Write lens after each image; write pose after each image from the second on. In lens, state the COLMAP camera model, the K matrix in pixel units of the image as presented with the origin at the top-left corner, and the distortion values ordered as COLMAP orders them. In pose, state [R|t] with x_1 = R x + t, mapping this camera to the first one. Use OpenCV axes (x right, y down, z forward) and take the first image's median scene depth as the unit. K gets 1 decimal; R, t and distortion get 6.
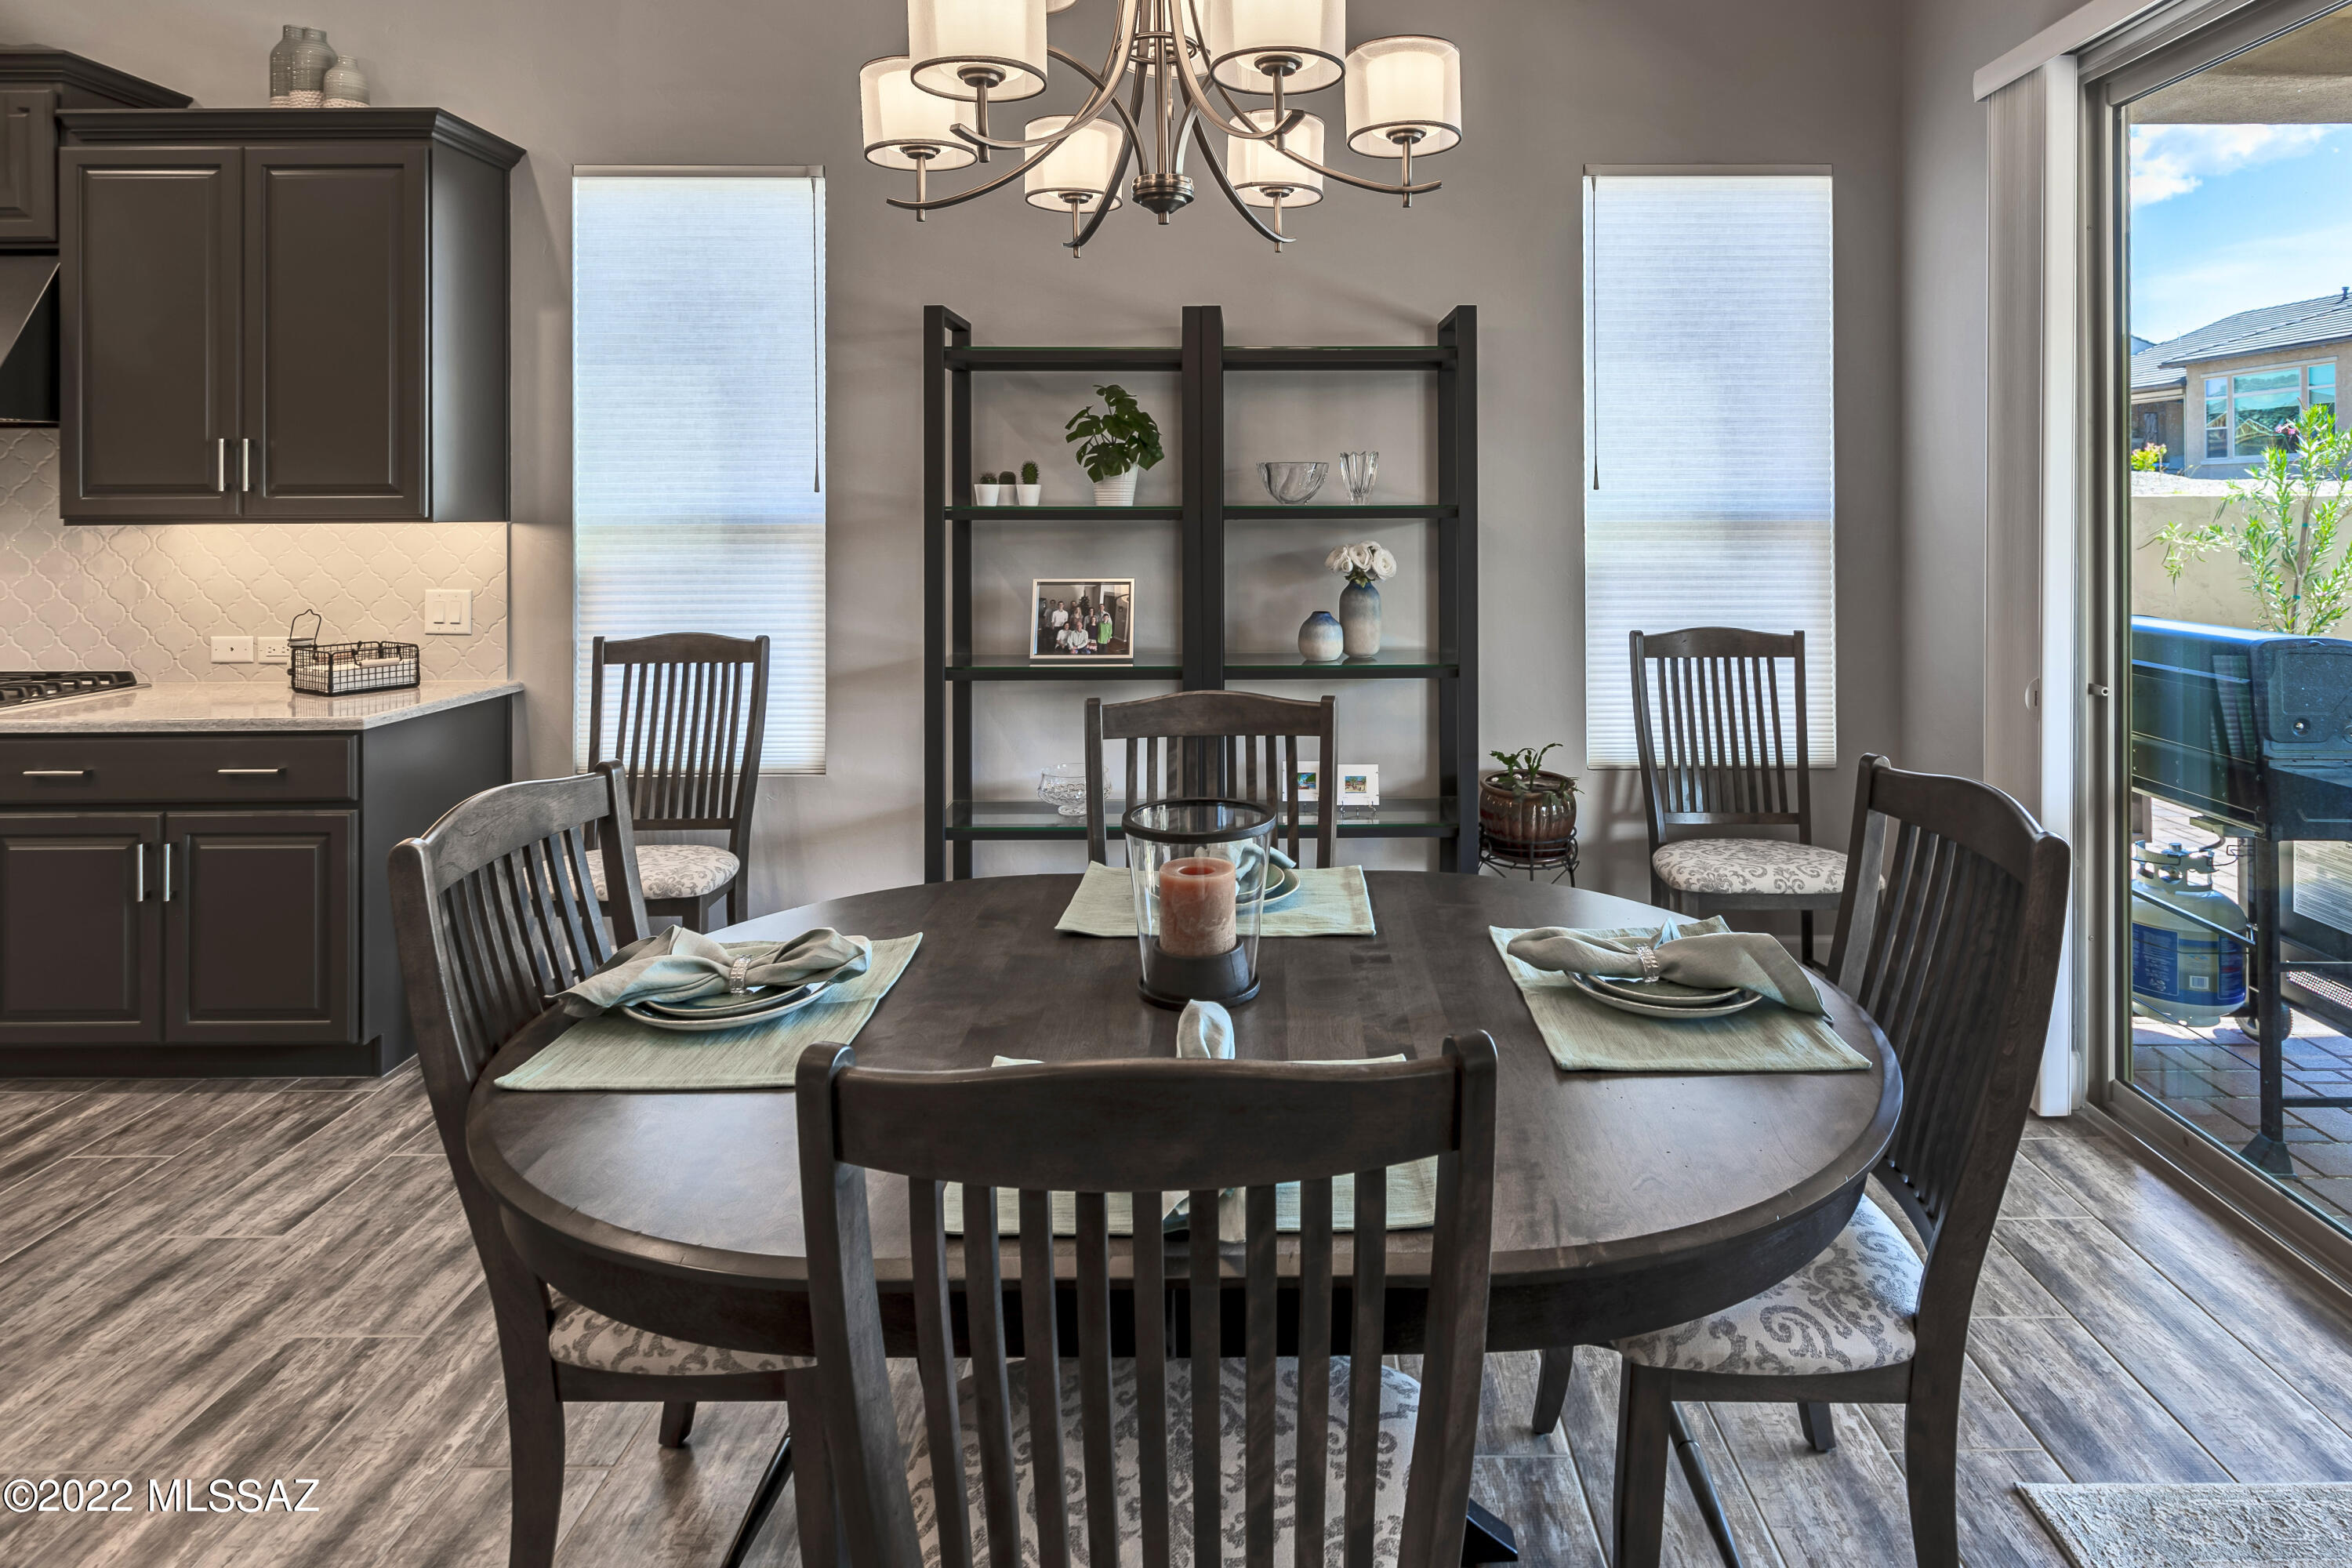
lens RADIAL K [[1247.9, 0, 1236.7], [0, 1247.9, 506.3], [0, 0, 1]] dist [0.007665, -0.001769]
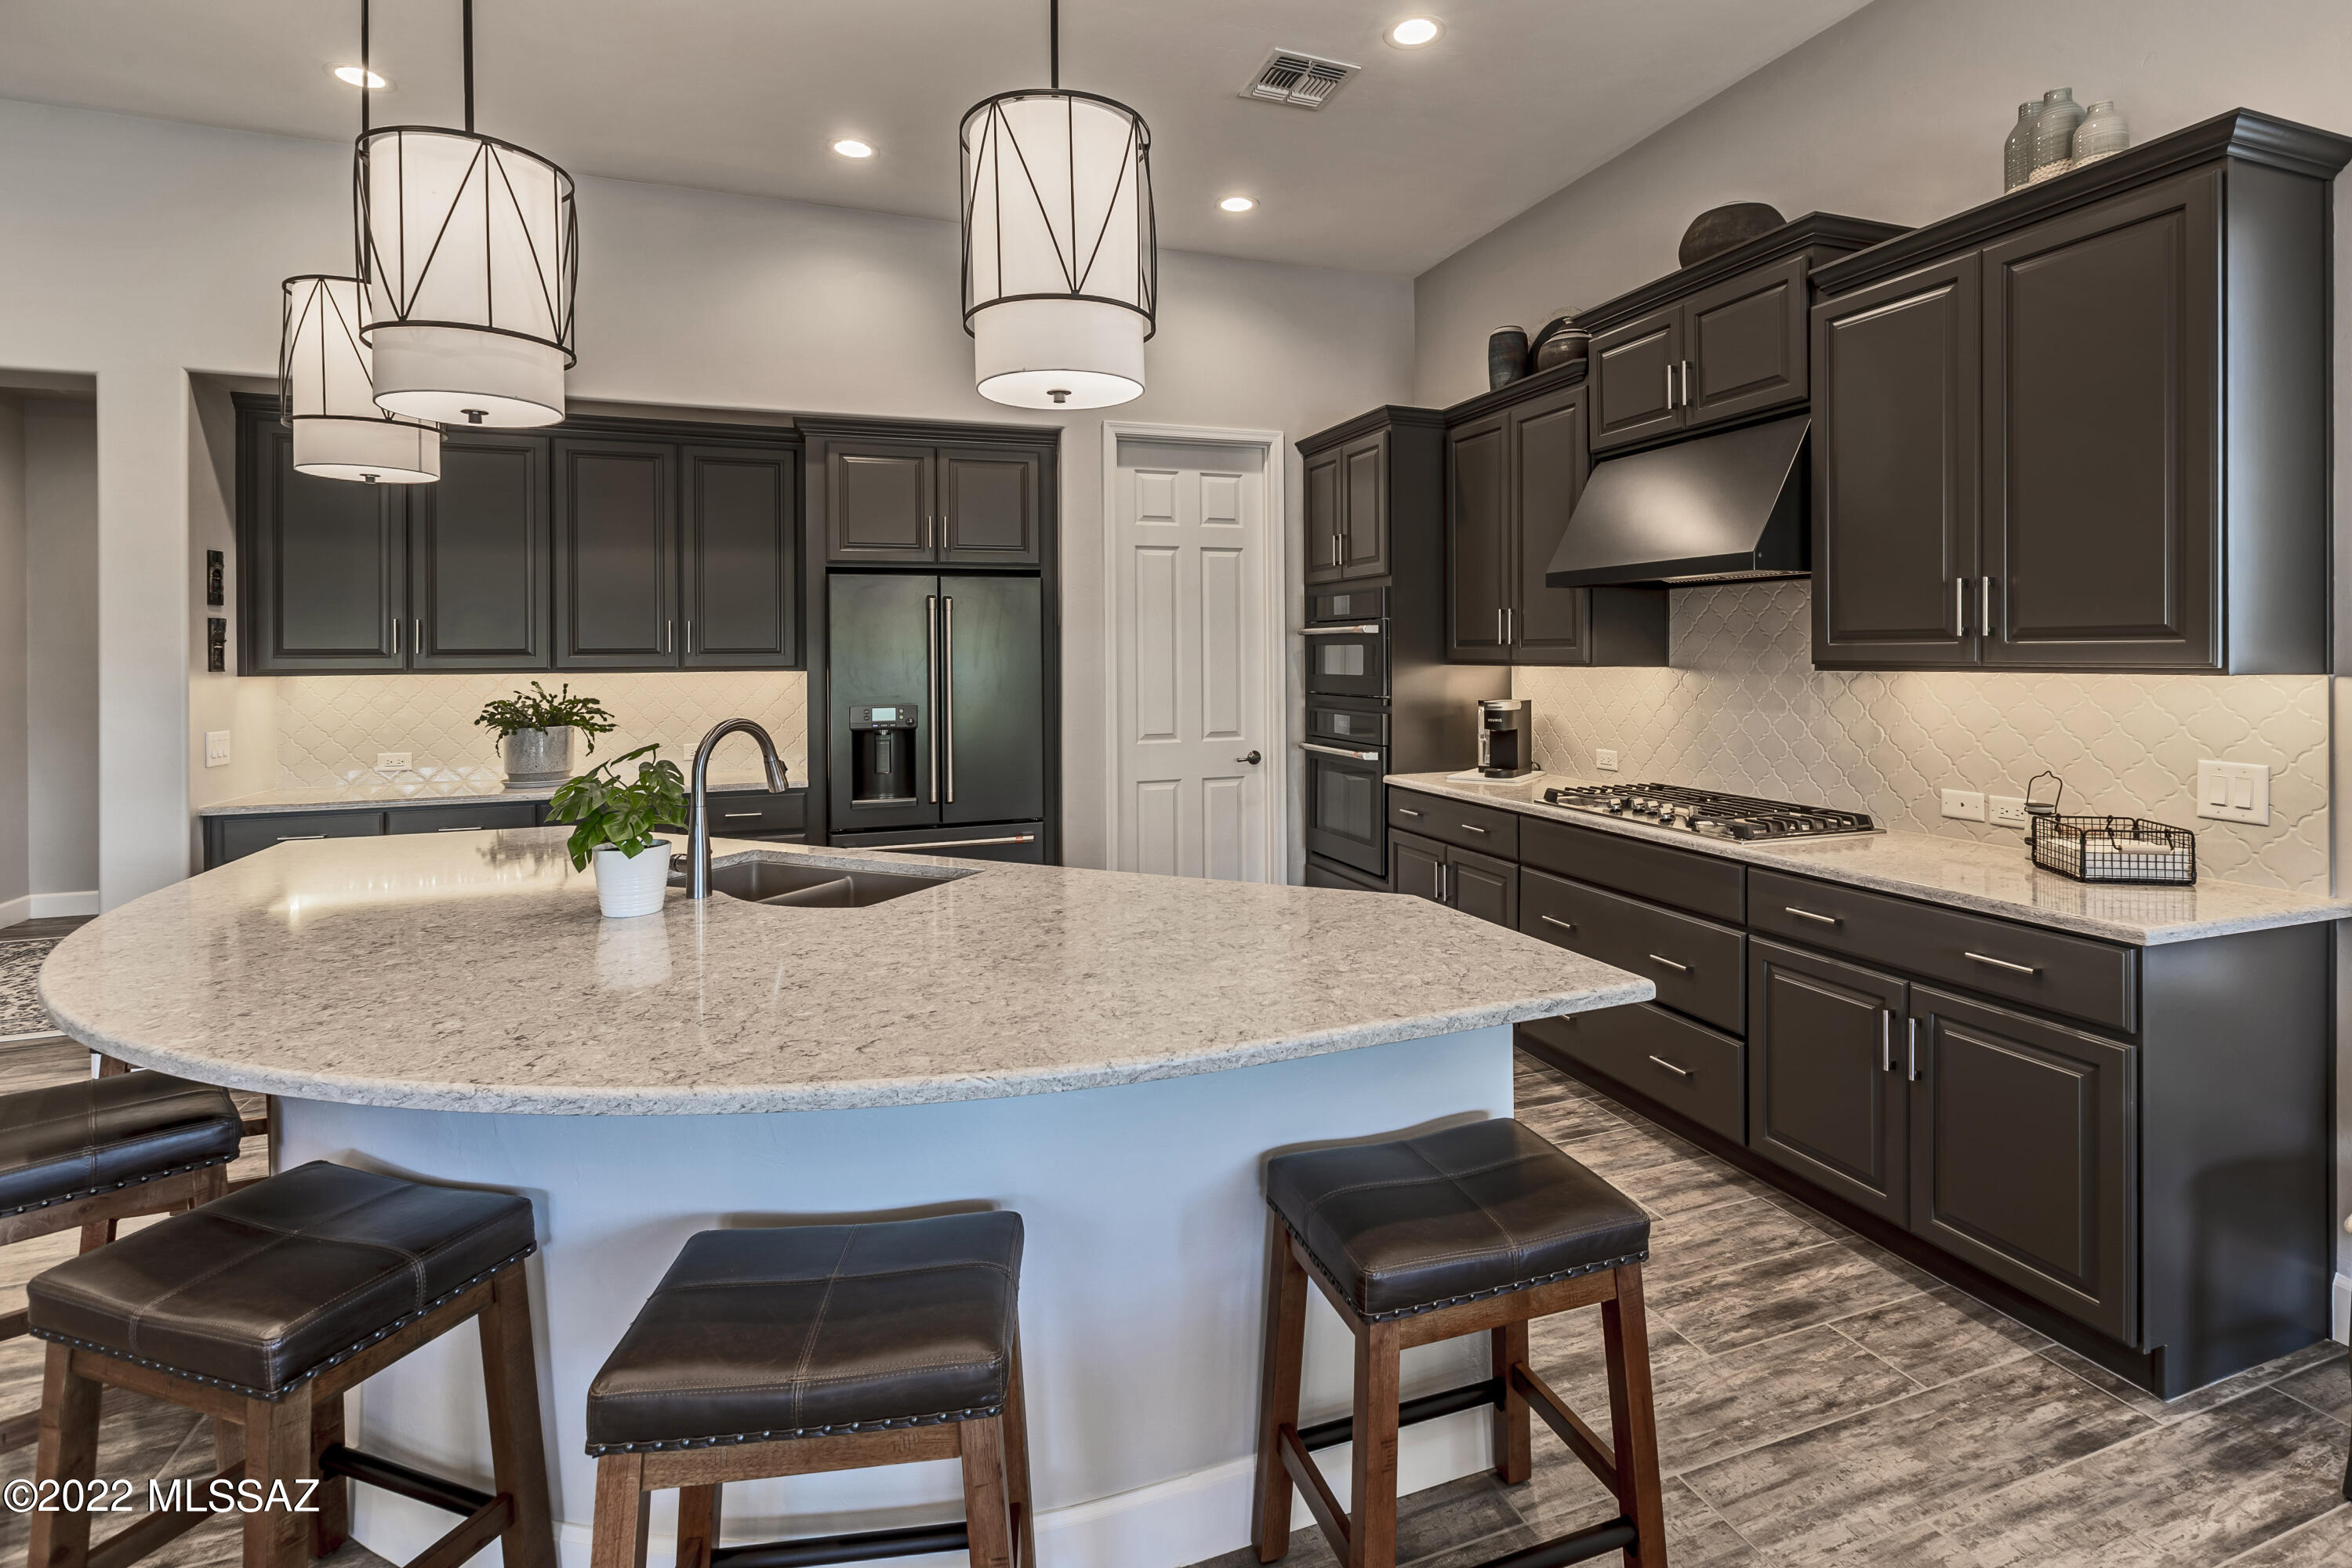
lens RADIAL K [[1143.4, 0, 1190.1], [0, 1143.4, 645.8], [0, 0, 1]] dist [-0.004873, -0.001105]
pose [[0.324614, -0.003865, -0.945839, -0.213622], [0.001211, 0.999993, -0.003671, -0.002525], [0.945846, 0.000047, 0.324616, 0.208332]]
